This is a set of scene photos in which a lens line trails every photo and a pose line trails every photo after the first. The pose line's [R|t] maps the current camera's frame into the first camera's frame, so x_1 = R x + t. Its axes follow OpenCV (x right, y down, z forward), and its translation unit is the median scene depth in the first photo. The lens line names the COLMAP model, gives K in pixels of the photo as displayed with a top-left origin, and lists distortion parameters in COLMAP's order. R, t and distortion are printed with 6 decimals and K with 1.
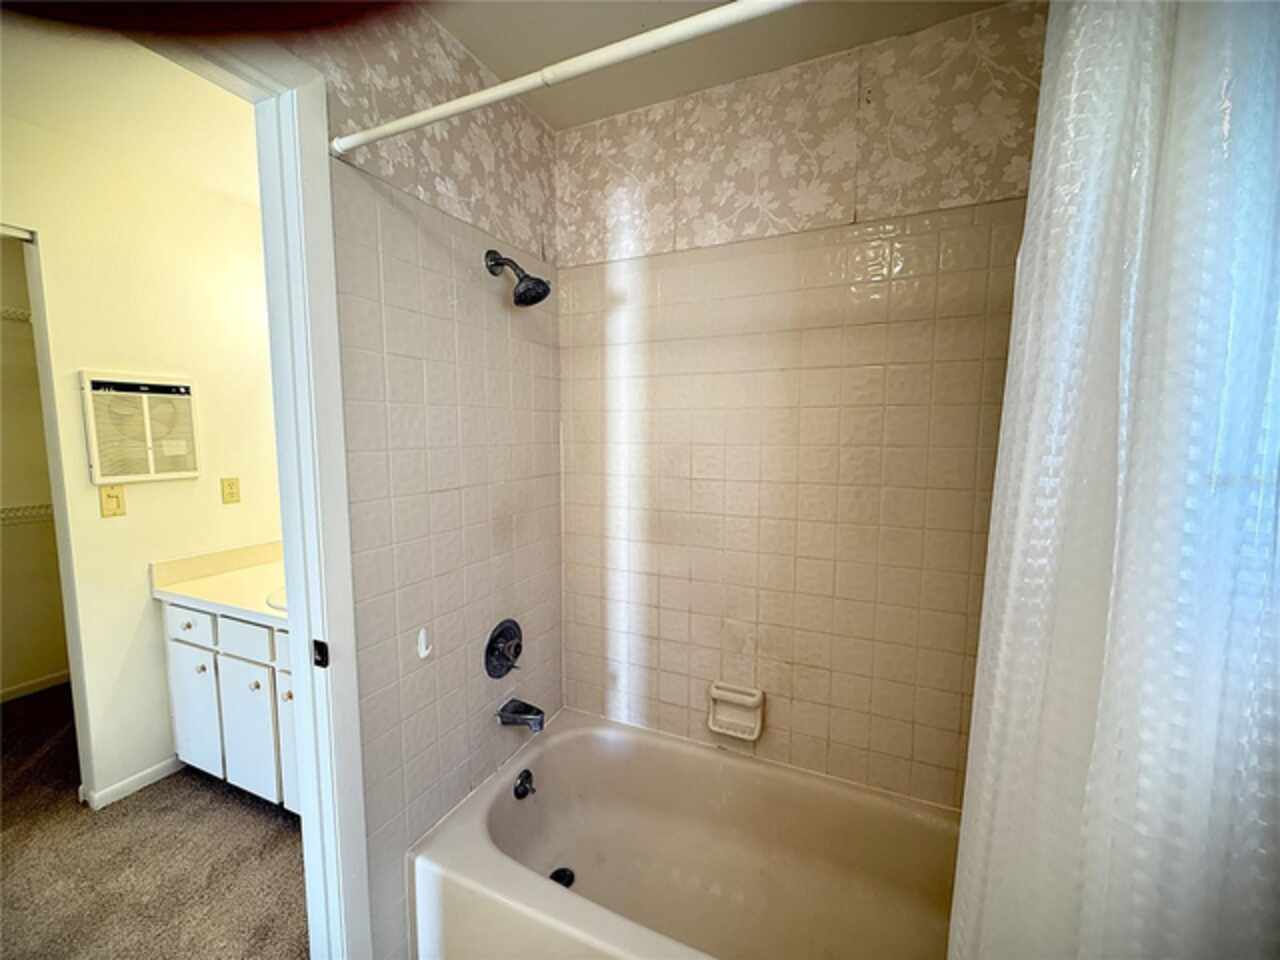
lens RADIAL K [[509.7, 0, 637.1], [0, 509.7, 483.0], [0, 0, 1]] dist [-0.003269, -0.000317]
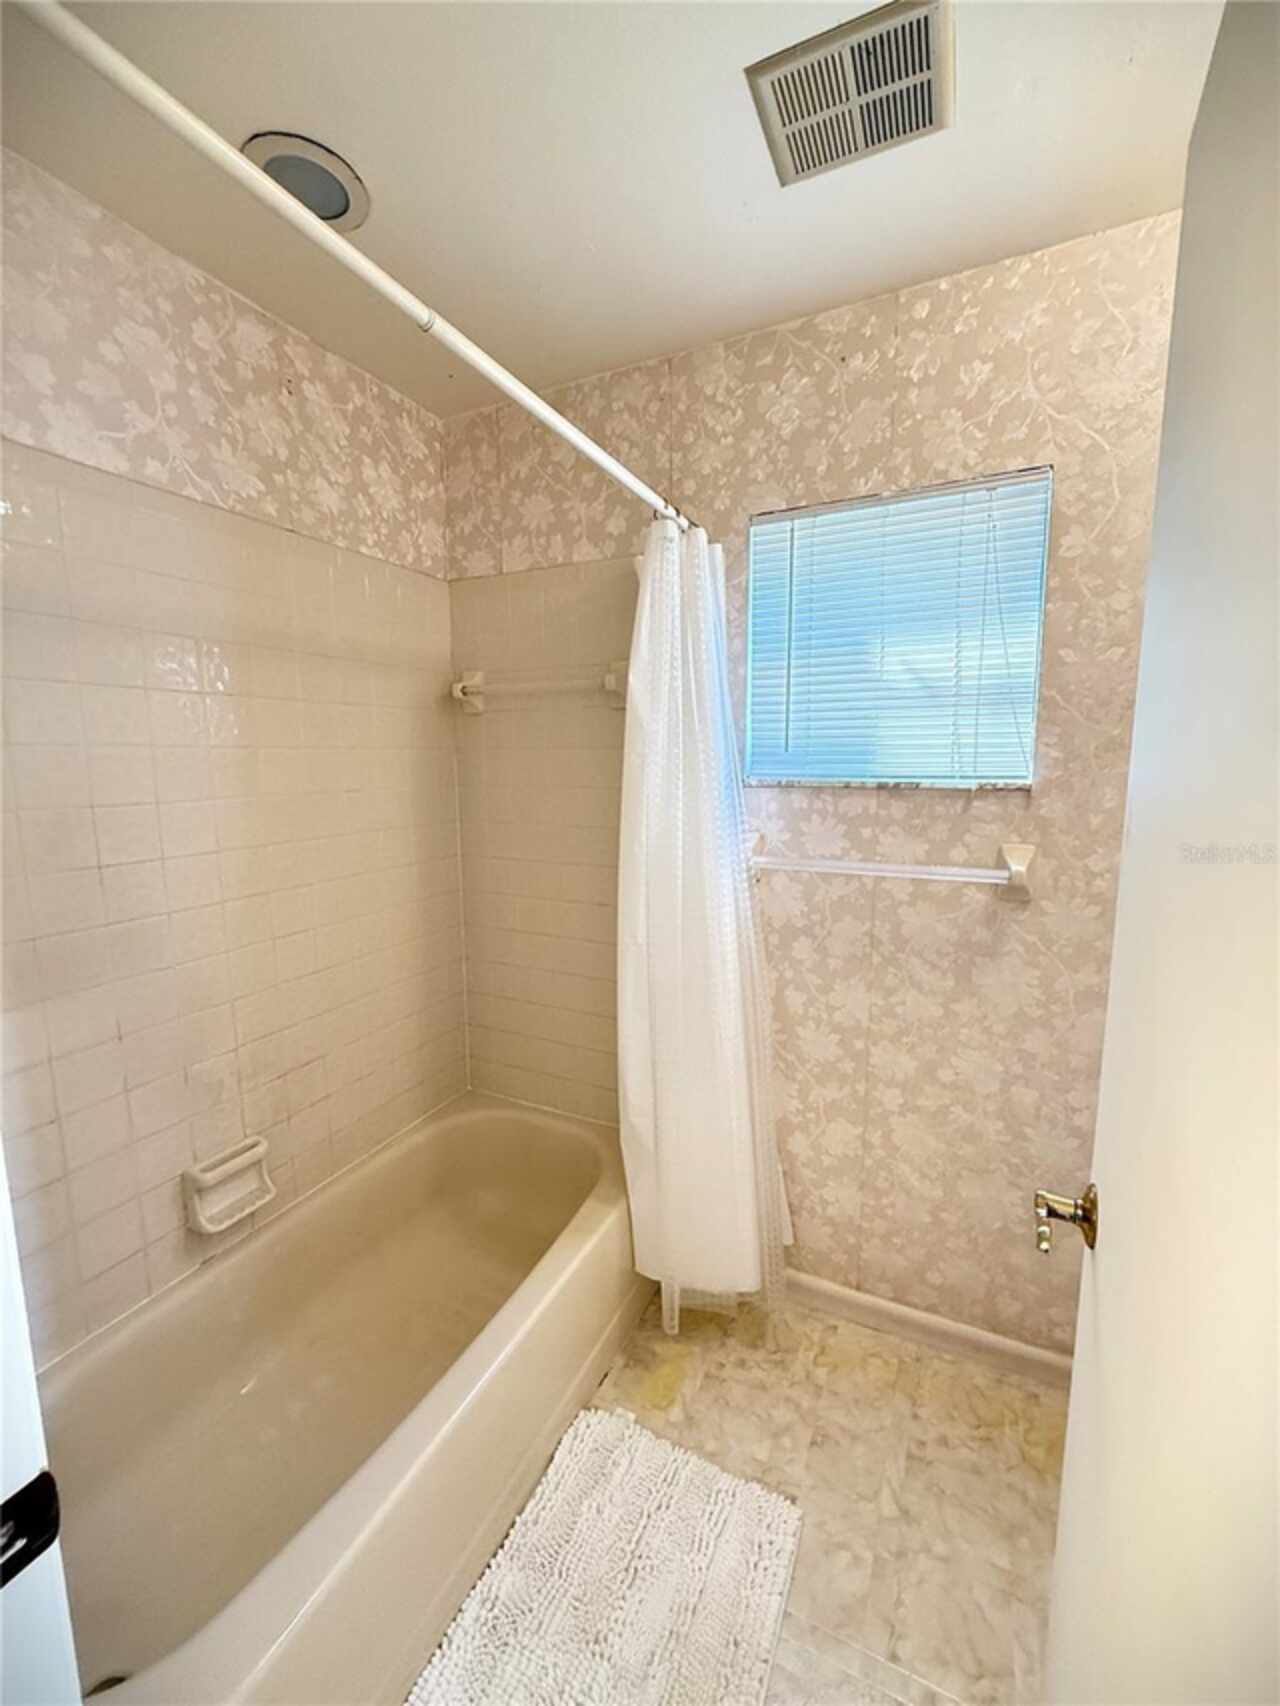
lens RADIAL K [[679.4, 0, 635.6], [0, 679.4, 852.7], [0, 0, 1]] dist [-0.003269, -0.000317]
pose [[0.023715, -0.143482, 0.989369, -0.721597], [0.104171, 0.984614, 0.140296, -0.077486], [-0.994277, 0.099737, 0.038296, 0.420858]]
